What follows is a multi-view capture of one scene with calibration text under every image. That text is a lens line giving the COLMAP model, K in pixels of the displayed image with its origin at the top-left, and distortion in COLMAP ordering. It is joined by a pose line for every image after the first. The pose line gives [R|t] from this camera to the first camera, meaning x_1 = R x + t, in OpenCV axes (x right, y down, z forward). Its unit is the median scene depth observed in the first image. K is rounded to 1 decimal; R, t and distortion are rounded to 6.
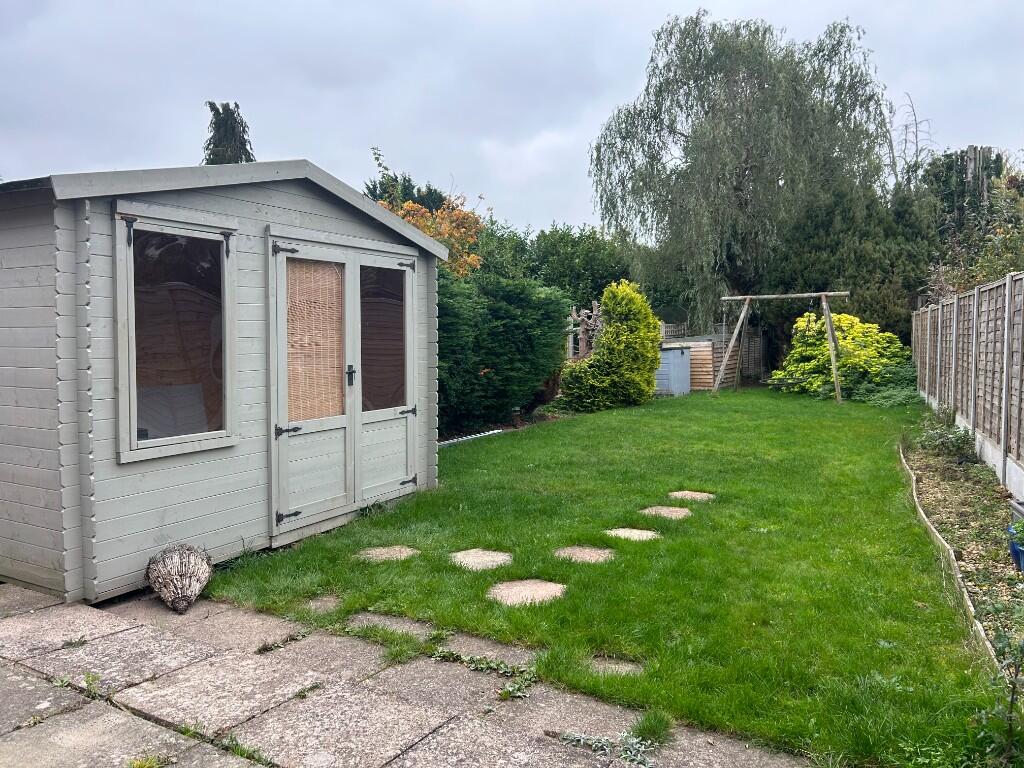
lens RADIAL K [[757.3, 0, 507.3], [0, 757.3, 385.8], [0, 0, 1]] dist [0.088067, -0.138957]
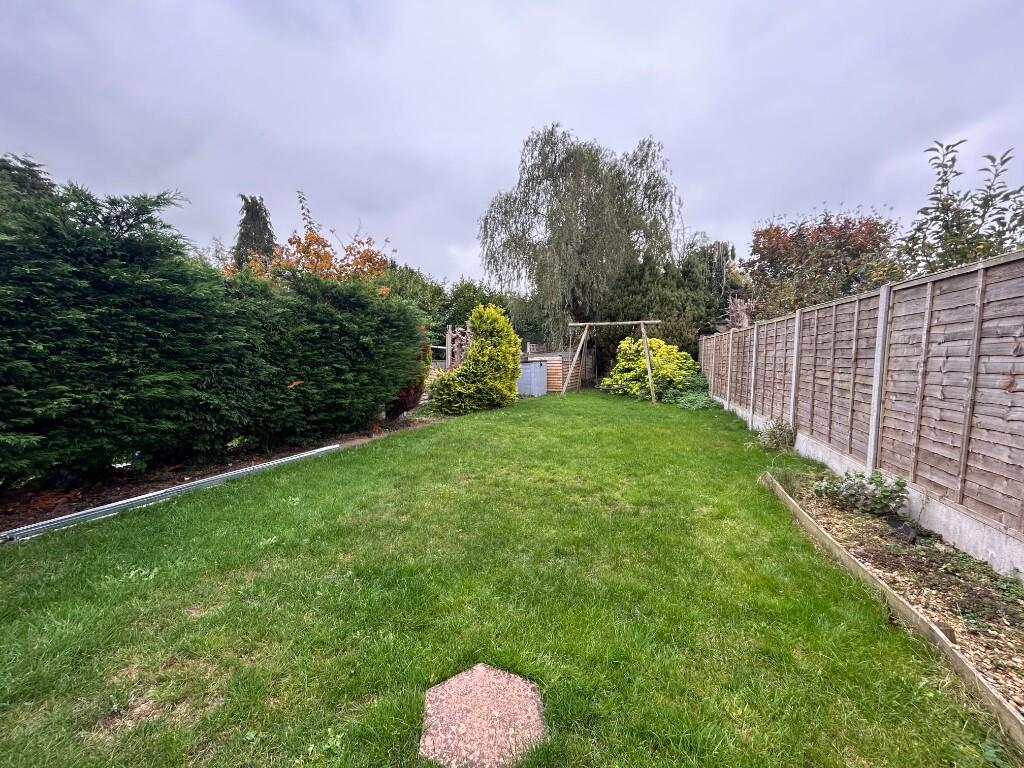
lens RADIAL K [[414.1, 0, 510.4], [0, 414.1, 383.1], [0, 0, 1]] dist [-0.000415, 0.000198]
pose [[0.991319, 0.006985, 0.131291, 0.081914], [-0.007586, 0.999963, 0.004074, -0.013122], [-0.131258, -0.005035, 0.991335, 0.281268]]
